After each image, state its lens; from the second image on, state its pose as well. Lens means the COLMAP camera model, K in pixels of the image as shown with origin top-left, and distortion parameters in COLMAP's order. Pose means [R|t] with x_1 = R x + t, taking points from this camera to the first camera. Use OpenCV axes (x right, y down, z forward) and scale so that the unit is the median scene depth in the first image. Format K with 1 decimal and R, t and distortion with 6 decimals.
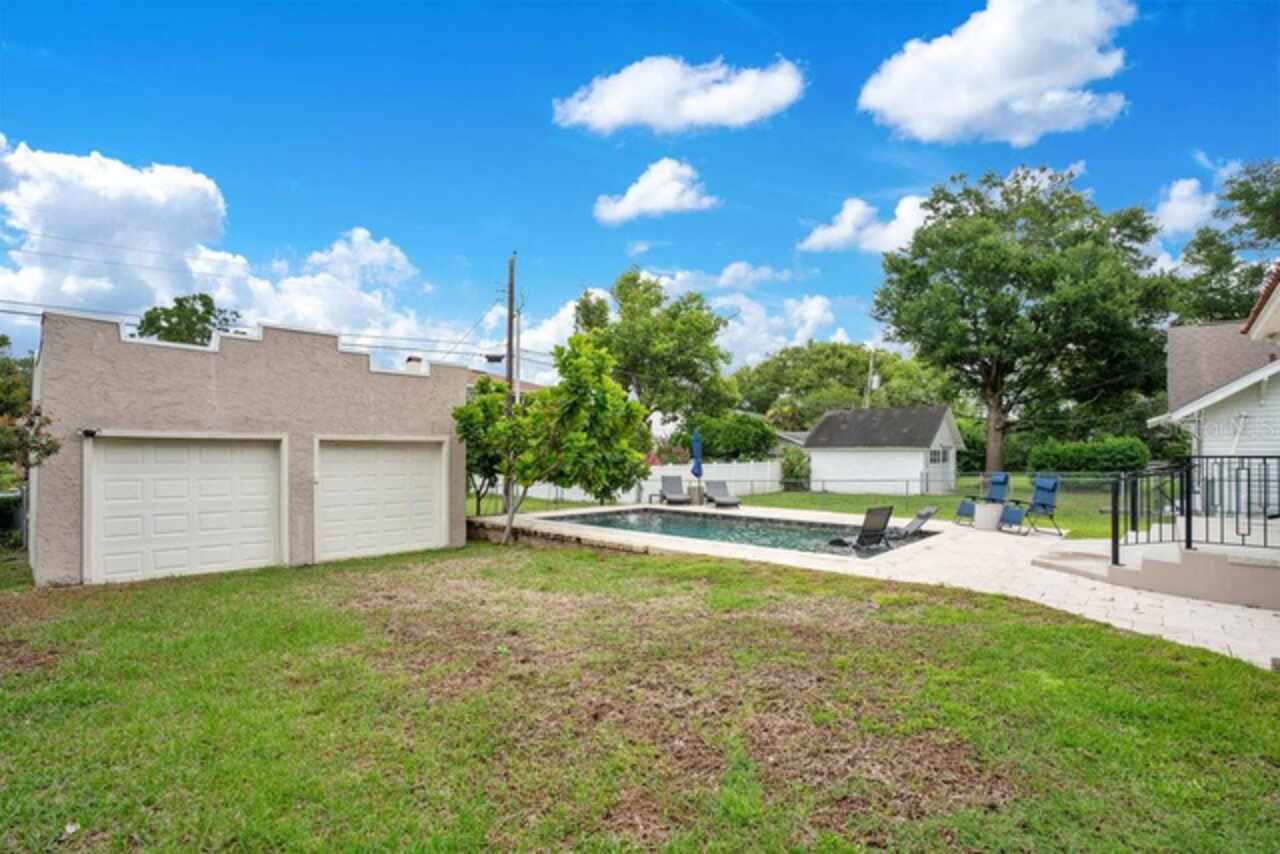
lens RADIAL K [[586.8, 0, 631.9], [0, 586.8, 437.1], [0, 0, 1]] dist [-0.031605, 0.003997]
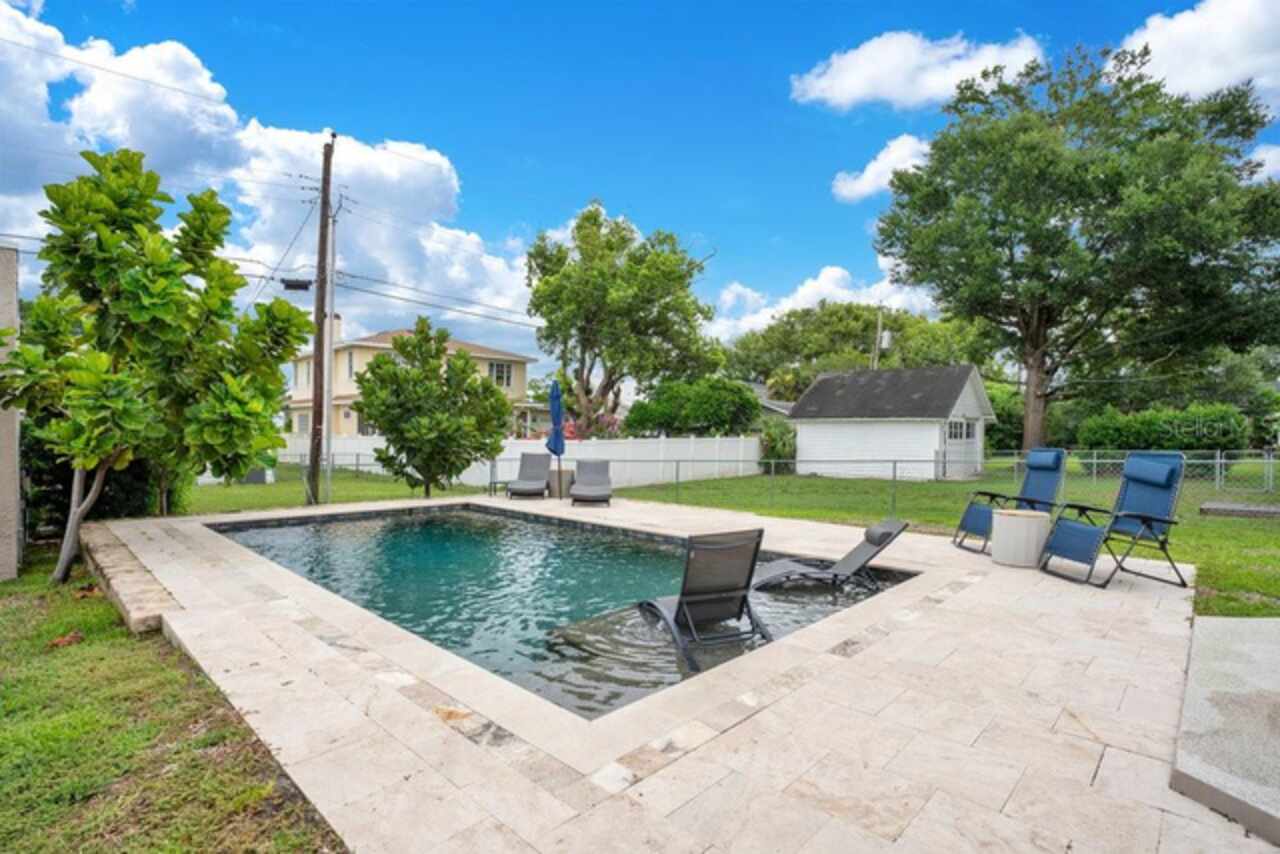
lens RADIAL K [[586.8, 0, 645.0], [0, 586.8, 433.2], [0, 0, 1]] dist [-0.031605, 0.003997]
pose [[0.999466, 0.001608, -0.032647, 0.126657], [-0.000678, 0.999595, 0.028465, 0.014491], [0.032679, -0.028428, 0.999062, 0.203223]]
